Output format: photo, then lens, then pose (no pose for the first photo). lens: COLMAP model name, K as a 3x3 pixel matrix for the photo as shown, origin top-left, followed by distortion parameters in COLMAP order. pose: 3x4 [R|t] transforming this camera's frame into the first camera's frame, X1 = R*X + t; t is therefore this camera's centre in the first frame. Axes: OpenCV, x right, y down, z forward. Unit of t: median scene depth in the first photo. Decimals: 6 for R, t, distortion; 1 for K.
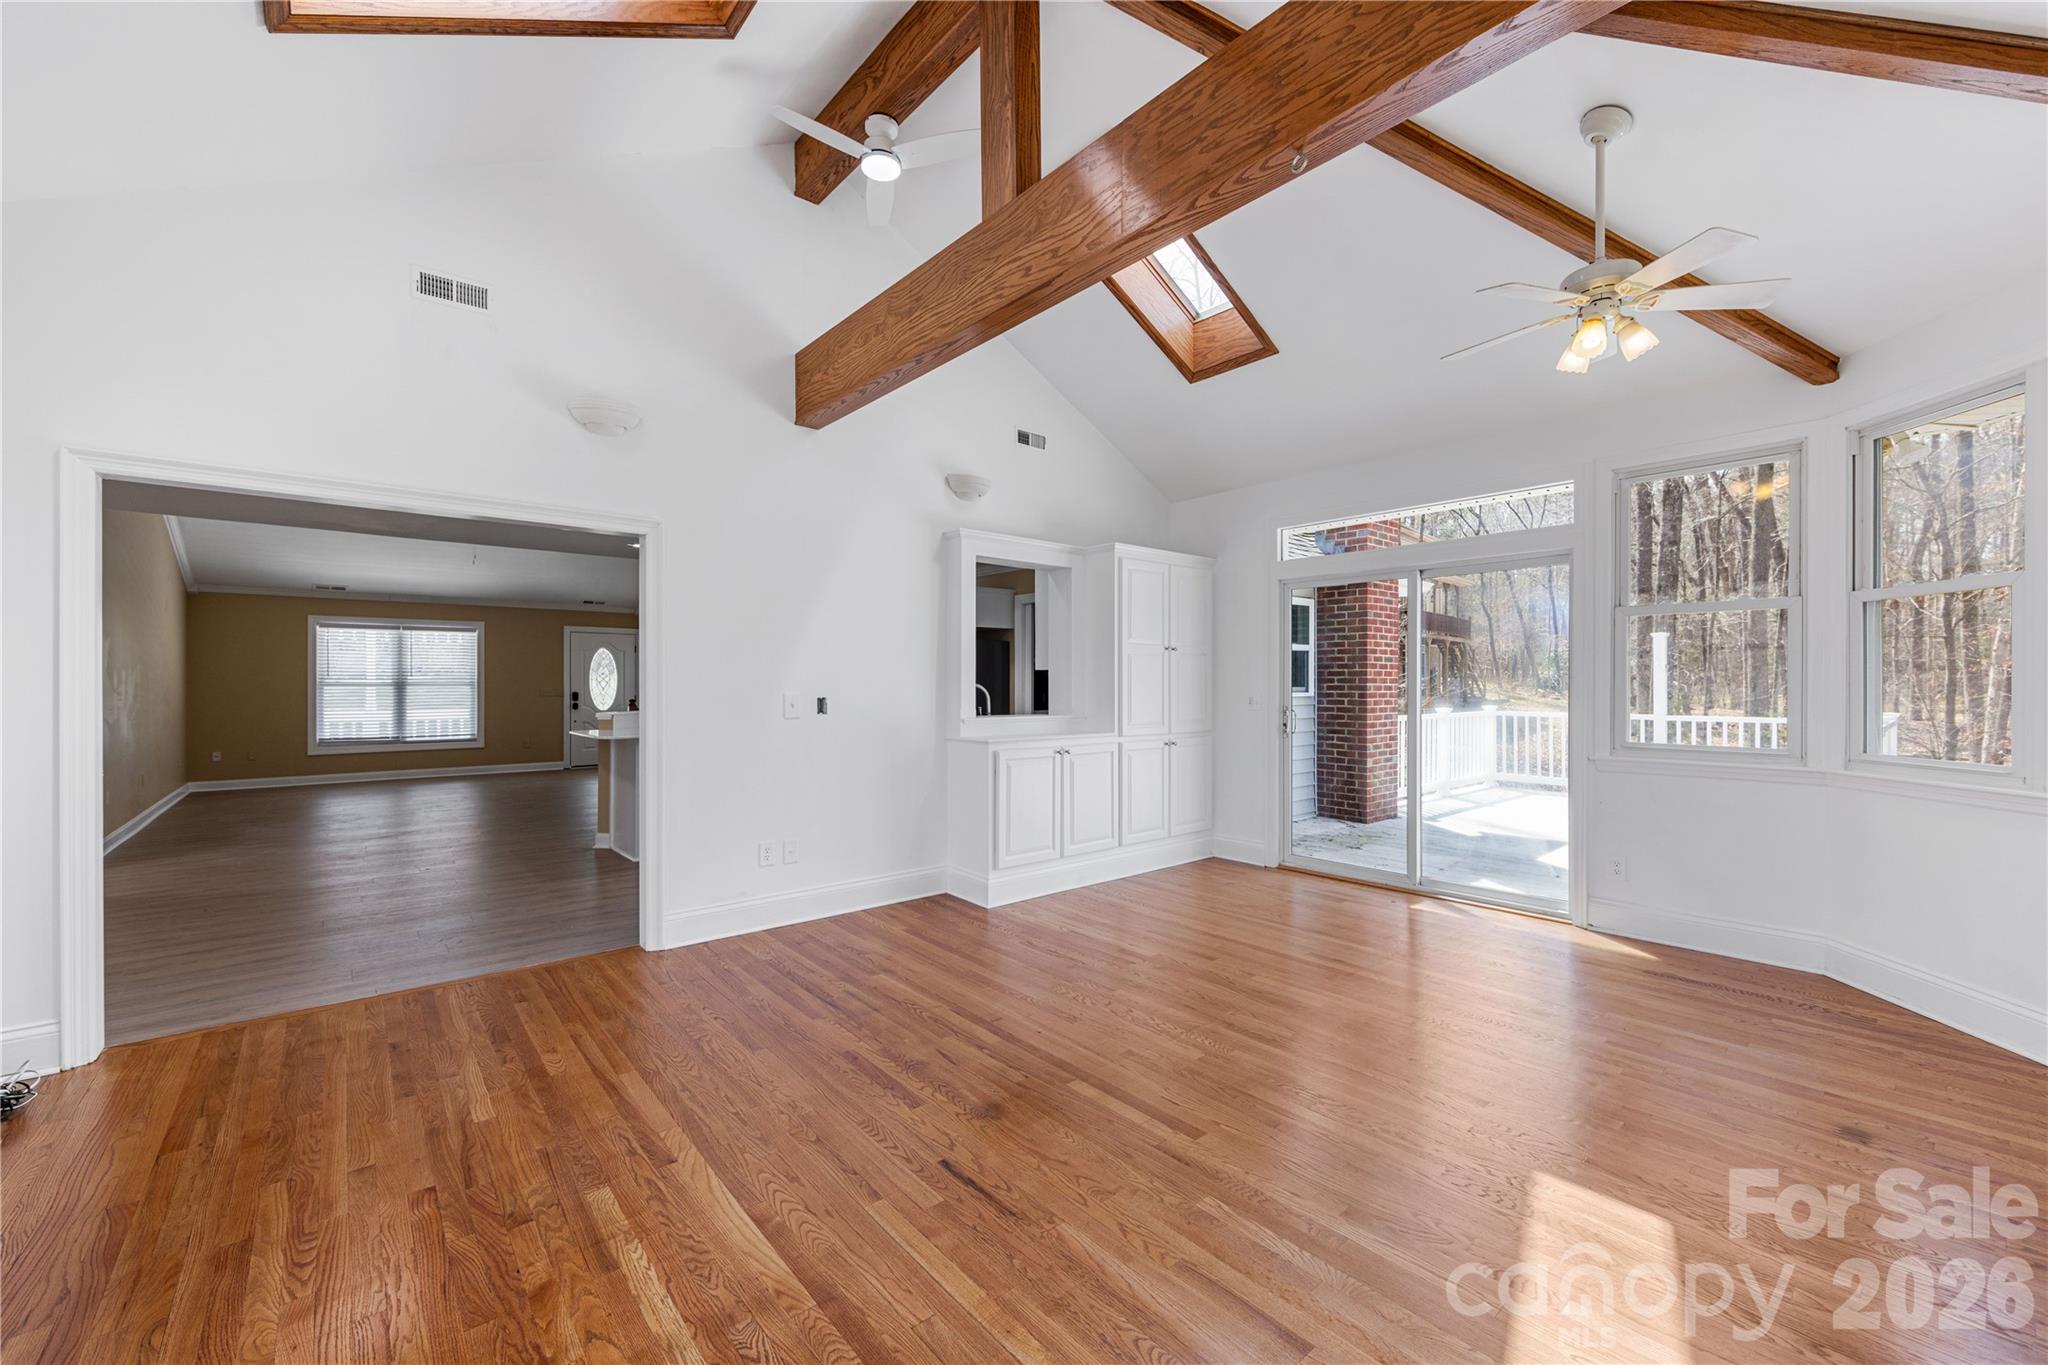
lens RADIAL K [[807.3, 0, 1021.6], [0, 807.3, 687.3], [0, 0, 1]] dist [-0.004823, 0.000490]
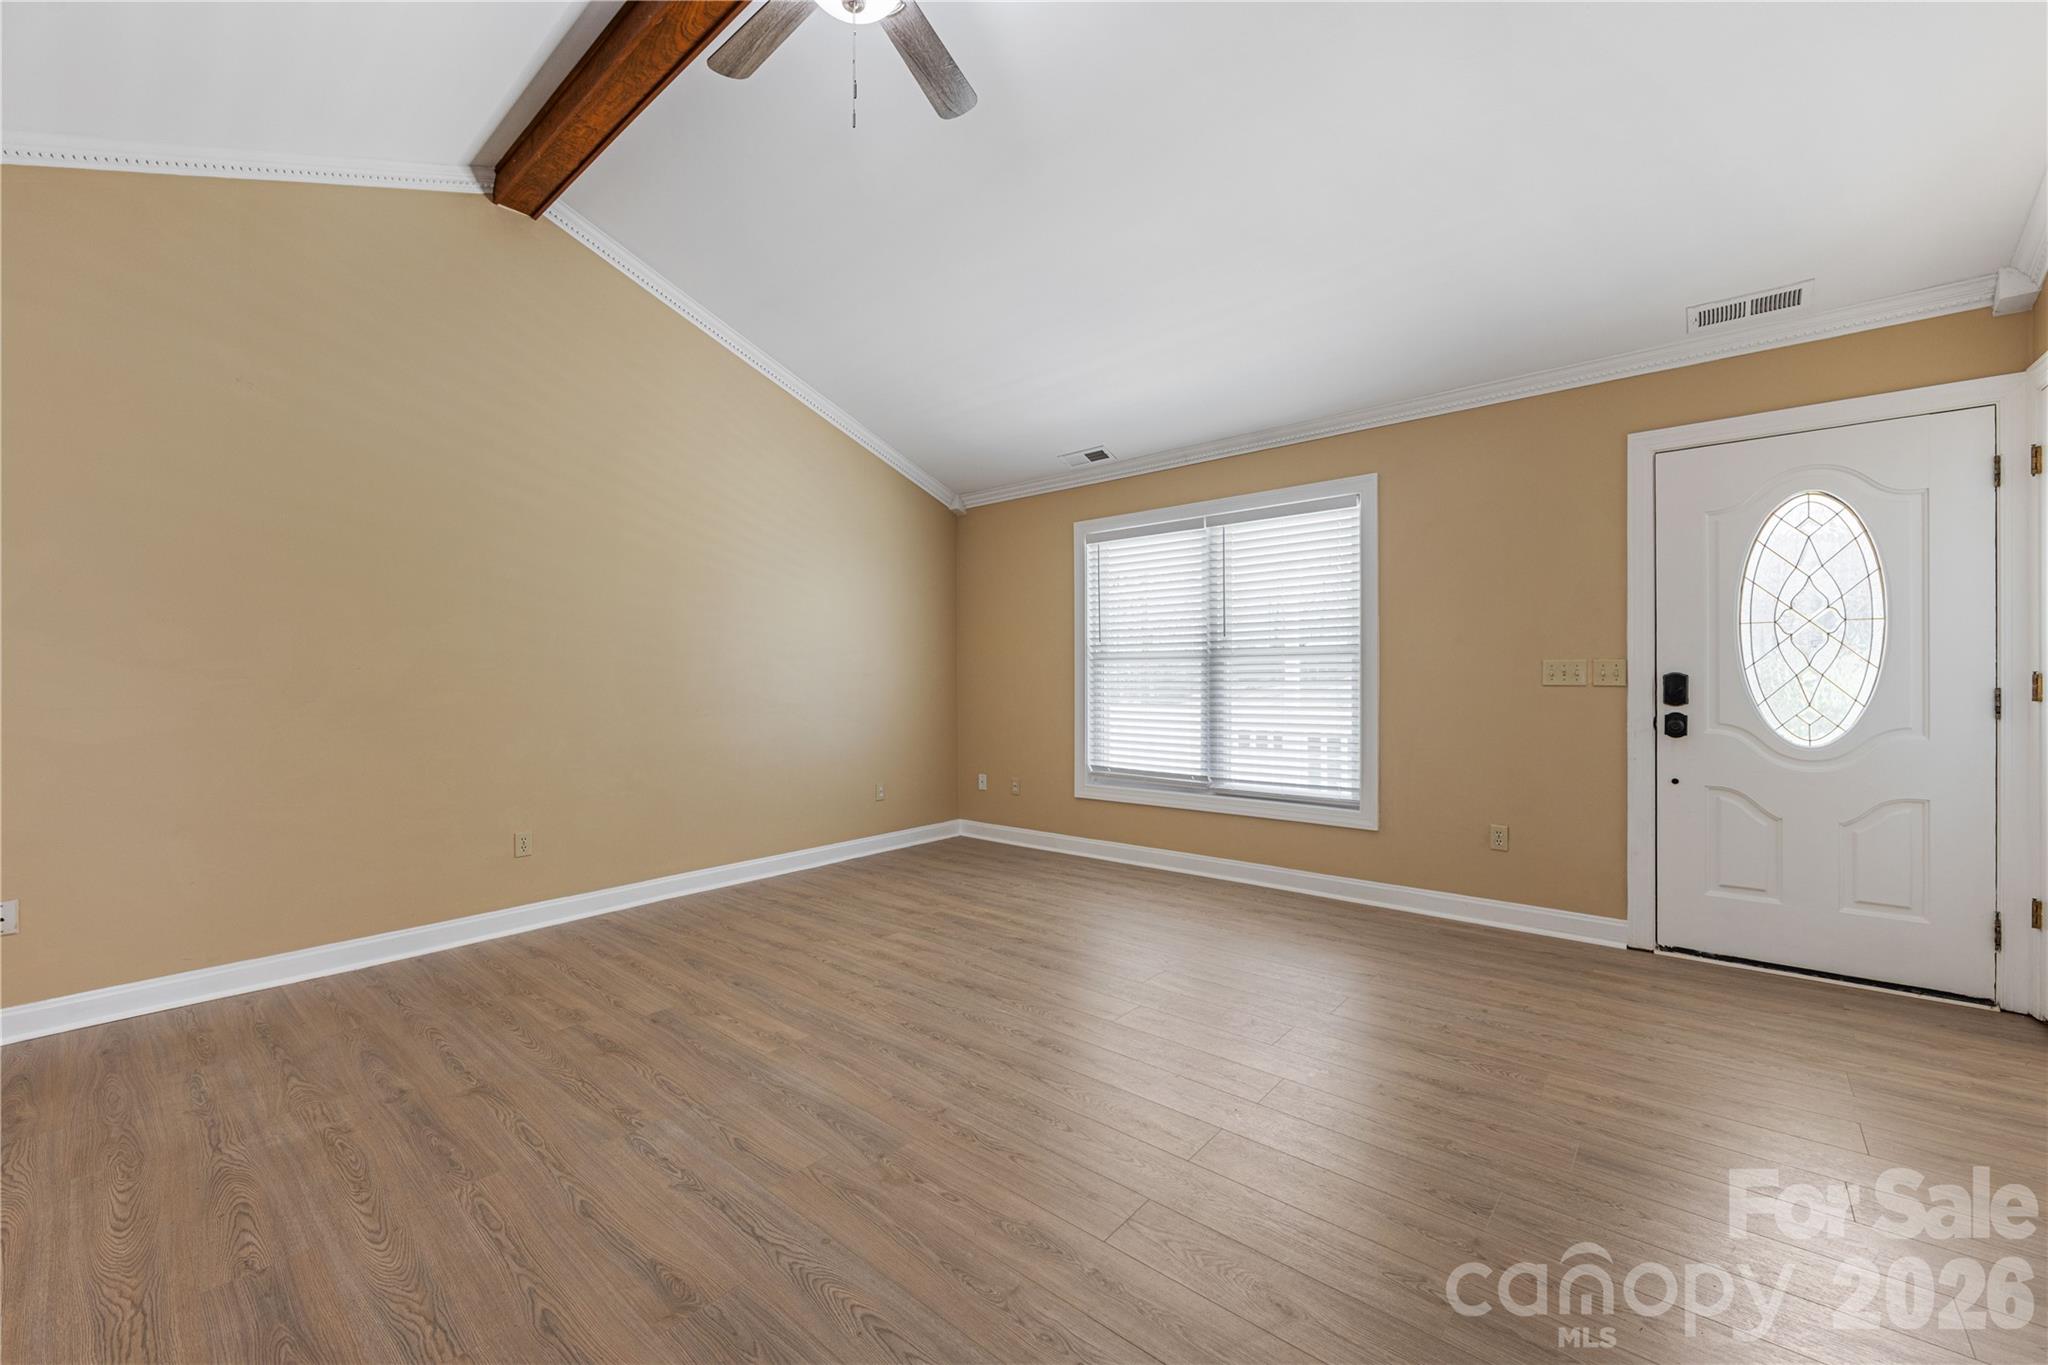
lens RADIAL K [[807.3, 0, 1019.0], [0, 807.3, 675.2], [0, 0, 1]] dist [-0.004823, 0.000490]
pose [[0.161723, -0.001596, -0.986835, -0.414161], [0.003467, 0.999993, -0.001050, 0.008133], [0.986830, -0.003251, 0.161727, 0.945316]]
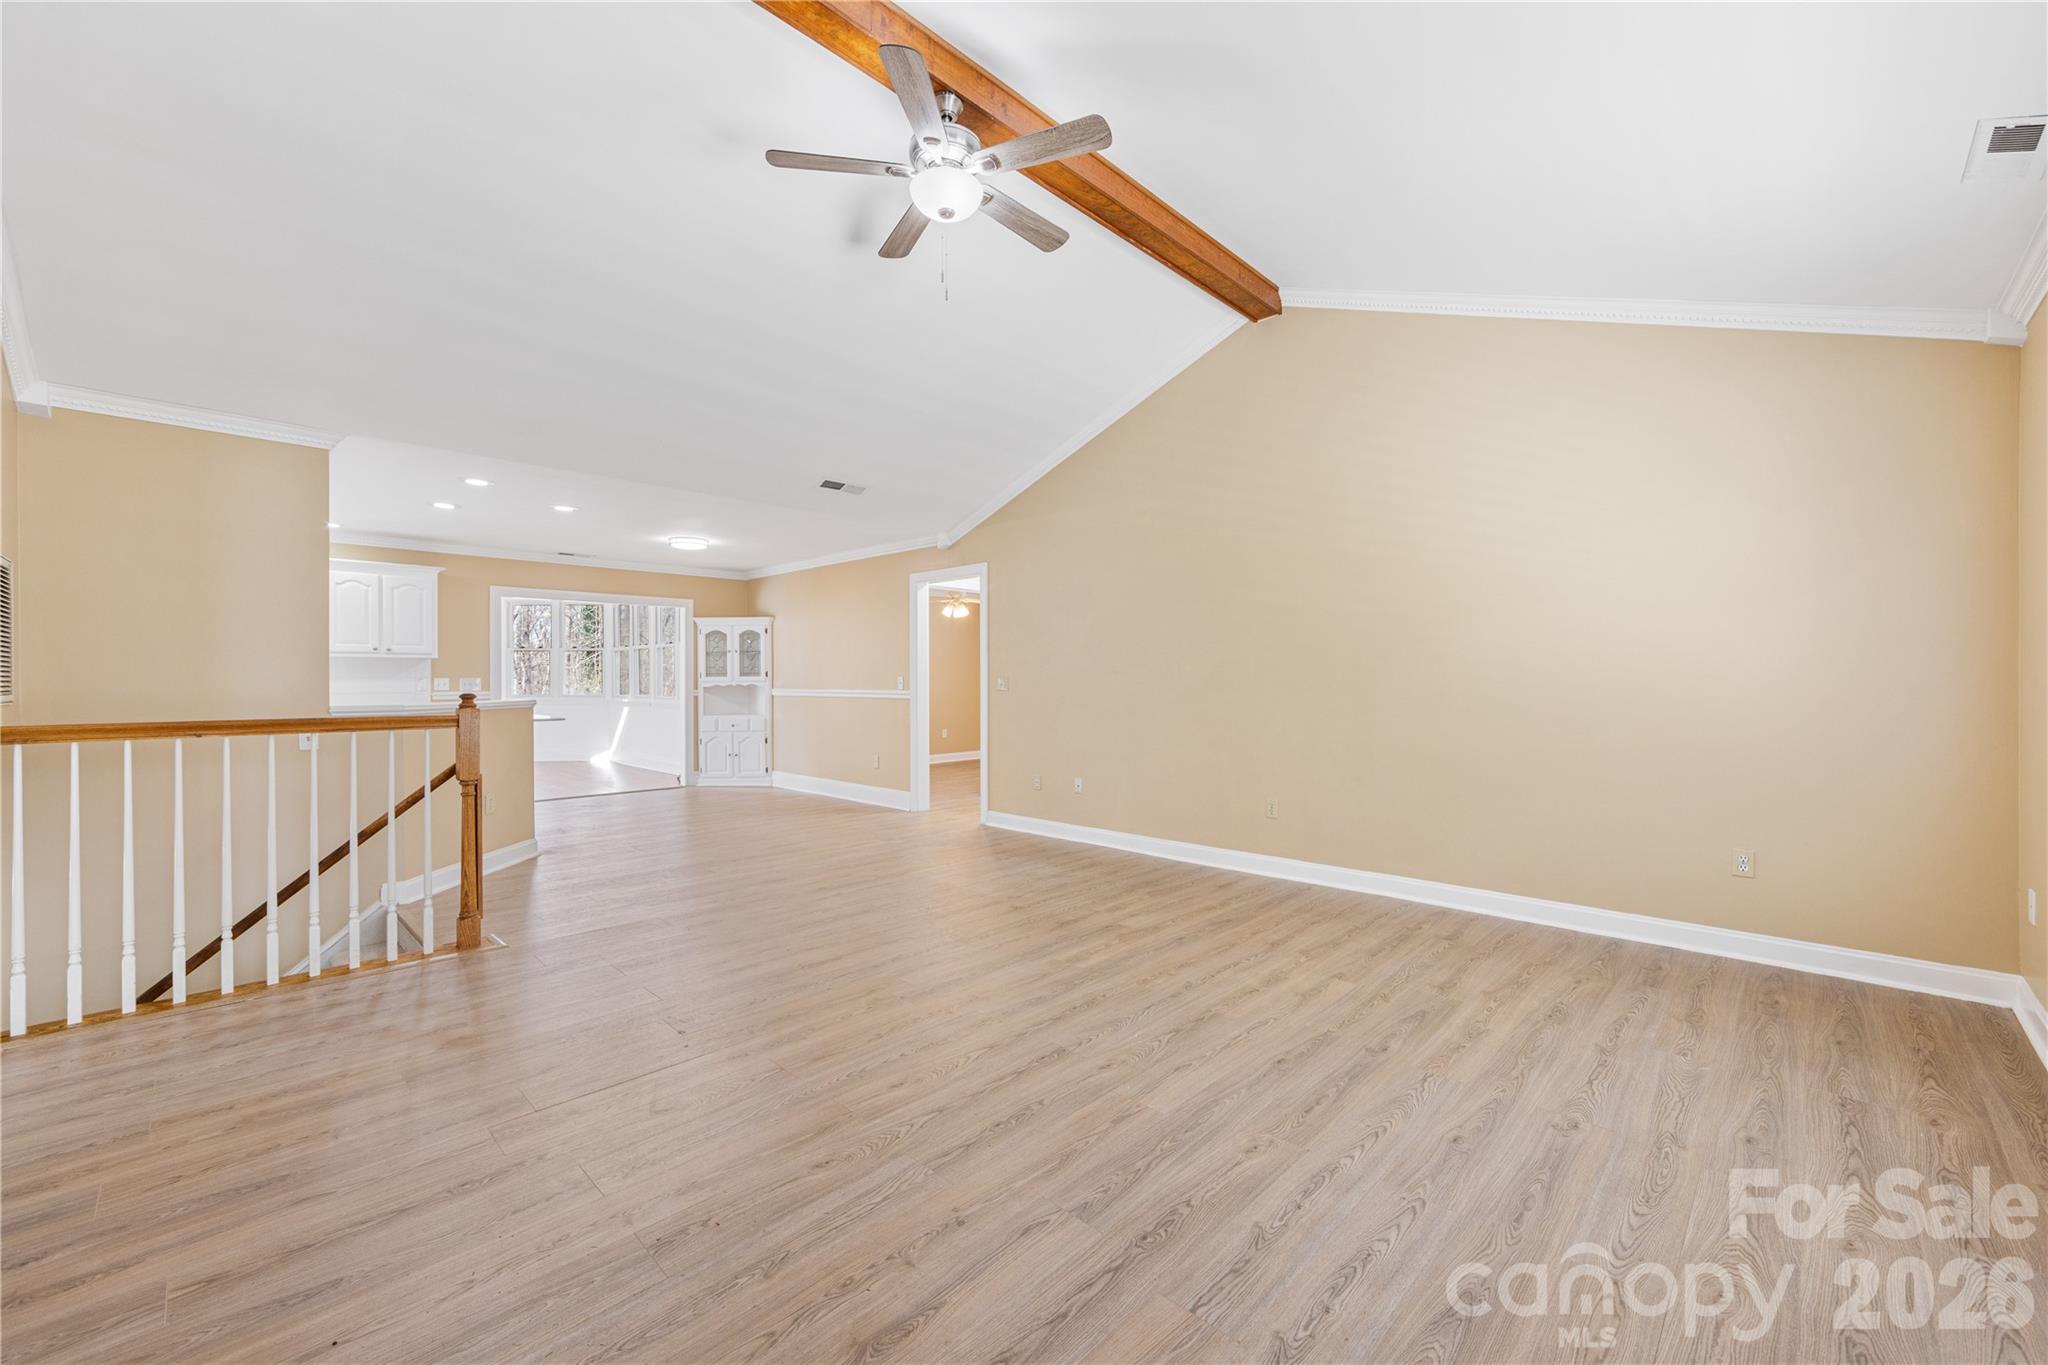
lens RADIAL K [[807.3, 0, 1023.8], [0, 807.3, 675.7], [0, 0, 1]] dist [-0.004823, 0.000490]
pose [[-0.995289, 0.002090, -0.096931, -0.639481], [0.002374, 0.999993, -0.002812, 0.007121], [0.096925, -0.003029, -0.995287, 1.259054]]
